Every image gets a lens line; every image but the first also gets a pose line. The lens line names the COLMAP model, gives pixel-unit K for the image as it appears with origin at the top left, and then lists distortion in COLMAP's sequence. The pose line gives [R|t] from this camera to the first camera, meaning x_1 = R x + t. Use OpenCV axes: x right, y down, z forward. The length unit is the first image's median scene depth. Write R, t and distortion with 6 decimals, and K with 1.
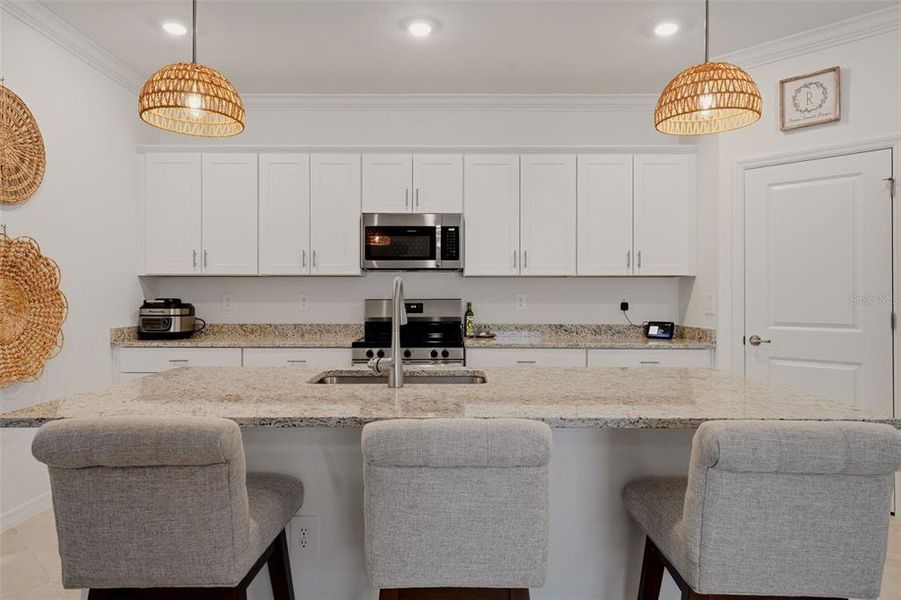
lens RADIAL K [[559.2, 0, 445.6], [0, 559.2, 291.5], [0, 0, 1]] dist [0.005733, 0.004350]
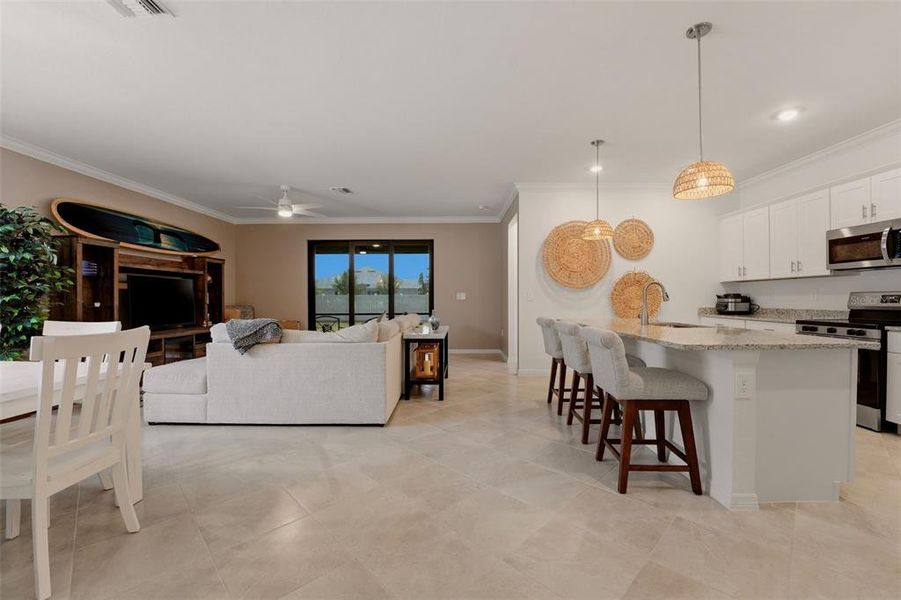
lens RADIAL K [[374.3, 0, 450.4], [0, 374.3, 299.9], [0, 0, 1]] dist [-0.031623, 0.005412]
pose [[-0.007038, 0.003417, -0.999969, 0.769912], [0.009907, 0.999945, 0.003347, 0.020937], [0.999926, -0.009883, -0.007071, 0.059731]]
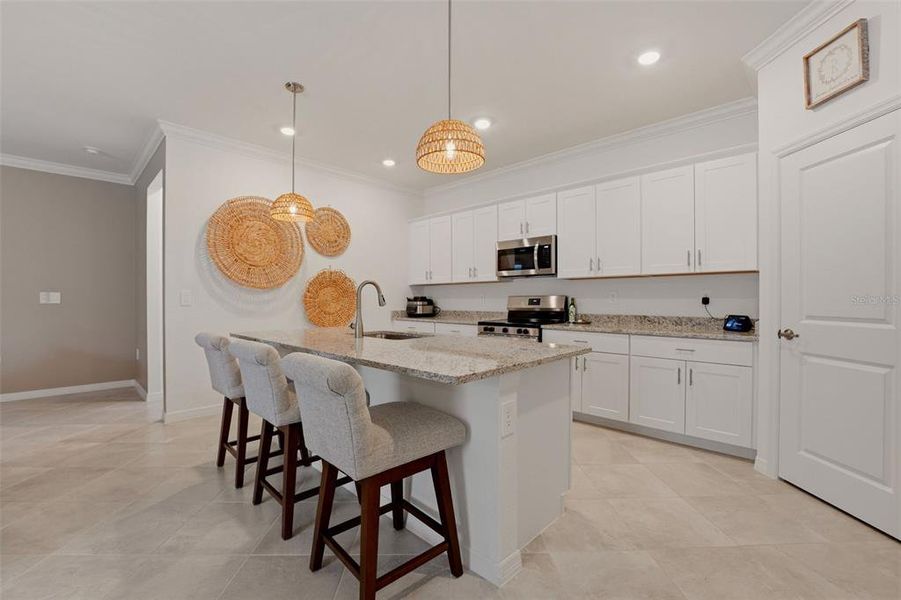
lens RADIAL K [[374.3, 0, 453.3], [0, 374.3, 302.7], [0, 0, 1]] dist [-0.031623, 0.005412]
pose [[0.730332, 0.004199, -0.683080, 0.492613], [0.007781, 0.999865, 0.014466, 0.016926], [0.683048, -0.015881, 0.730201, 0.131060]]
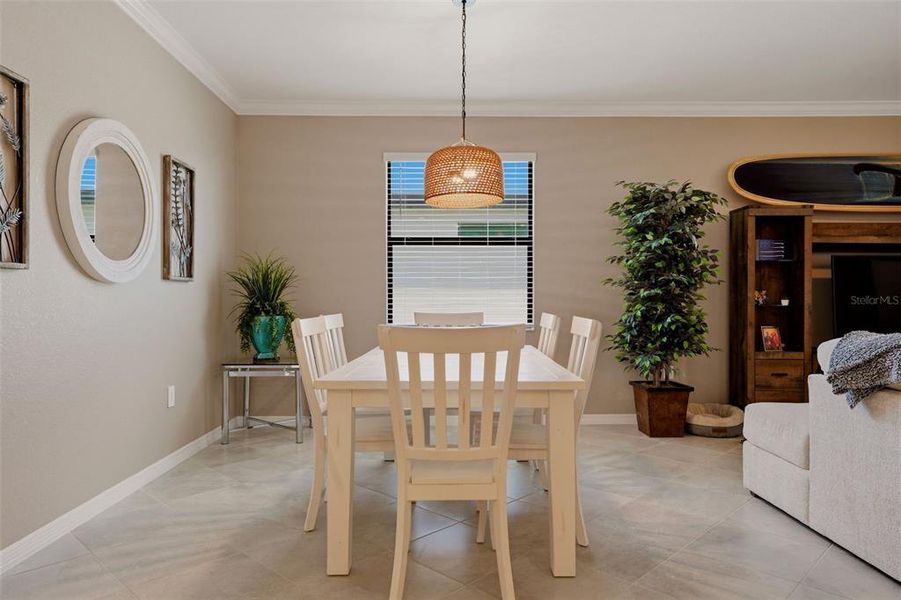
lens RADIAL K [[587.1, 0, 447.9], [0, 587.1, 300.7], [0, 0, 1]] dist [0.020731, -0.004728]
pose [[-0.999866, -0.000749, -0.016349, 0.393211], [-0.000645, 0.999979, -0.006398, 0.034140], [0.016353, -0.006386, -0.999846, 0.193200]]
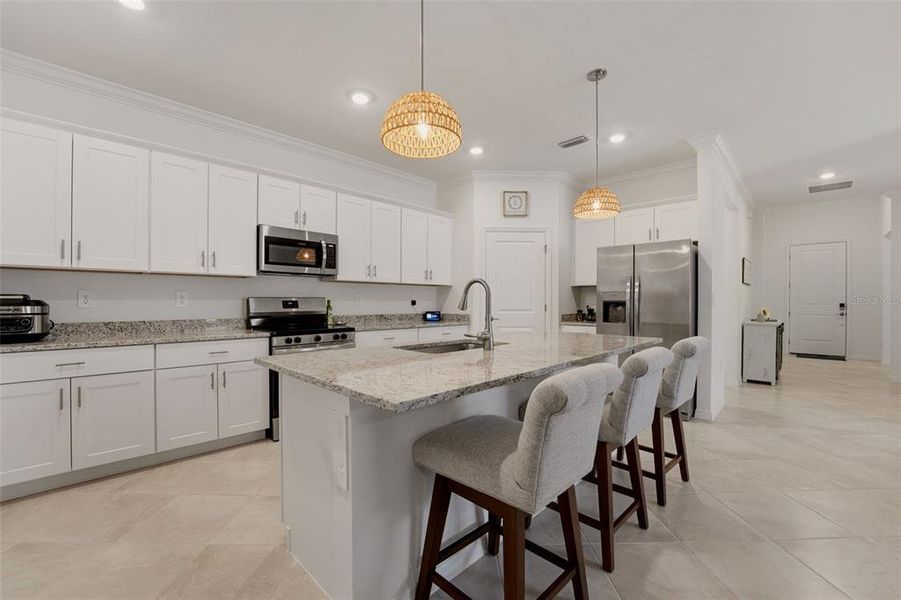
lens RADIAL K [[374.3, 0, 448.2], [0, 374.3, 302.3], [0, 0, 1]] dist [-0.031623, 0.005412]
pose [[0.697974, -0.001570, 0.716121, -0.438323], [-0.007950, 0.999919, 0.009940, 0.014435], [-0.716079, -0.012631, 0.697905, 0.162679]]
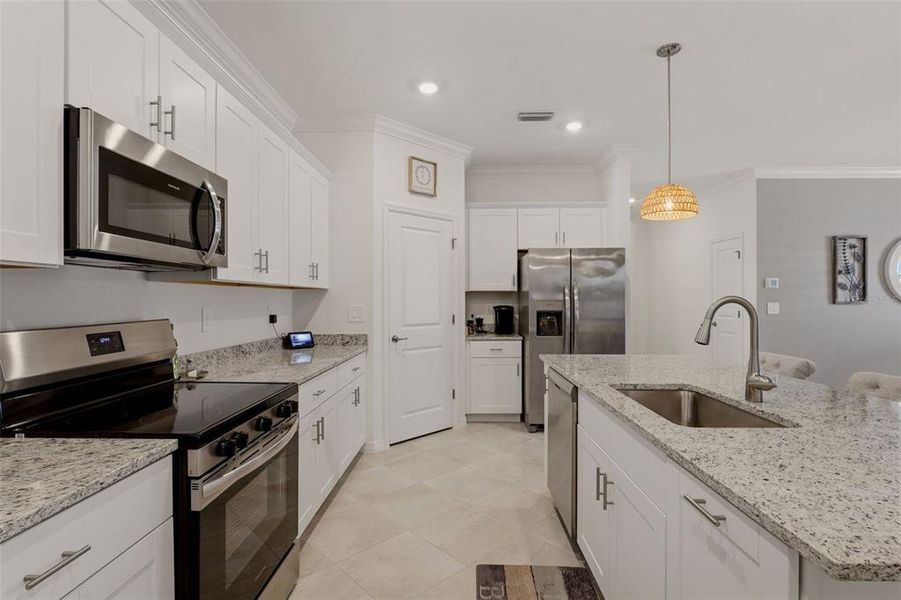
lens RADIAL K [[439.0, 0, 450.0], [0, 439.0, 301.7], [0, 0, 1]] dist [-0.016897, 0.002537]
pose [[0.017740, -0.007332, 0.999816, -0.445106], [-0.004947, 0.999960, 0.007421, -0.009961], [-0.999830, -0.005077, 0.017703, 0.744915]]
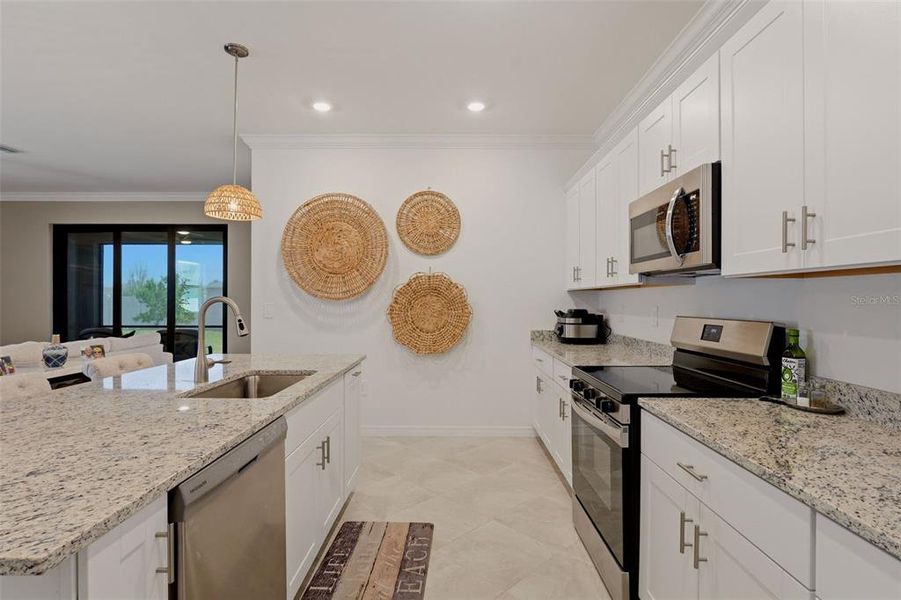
lens RADIAL K [[439.0, 0, 457.9], [0, 439.0, 298.3], [0, 0, 1]] dist [-0.016897, 0.002537]
pose [[0.010880, -0.003845, -0.999933, 0.447177], [0.002291, 0.999990, -0.003821, -0.008192], [0.999938, -0.002249, 0.010889, 0.755951]]
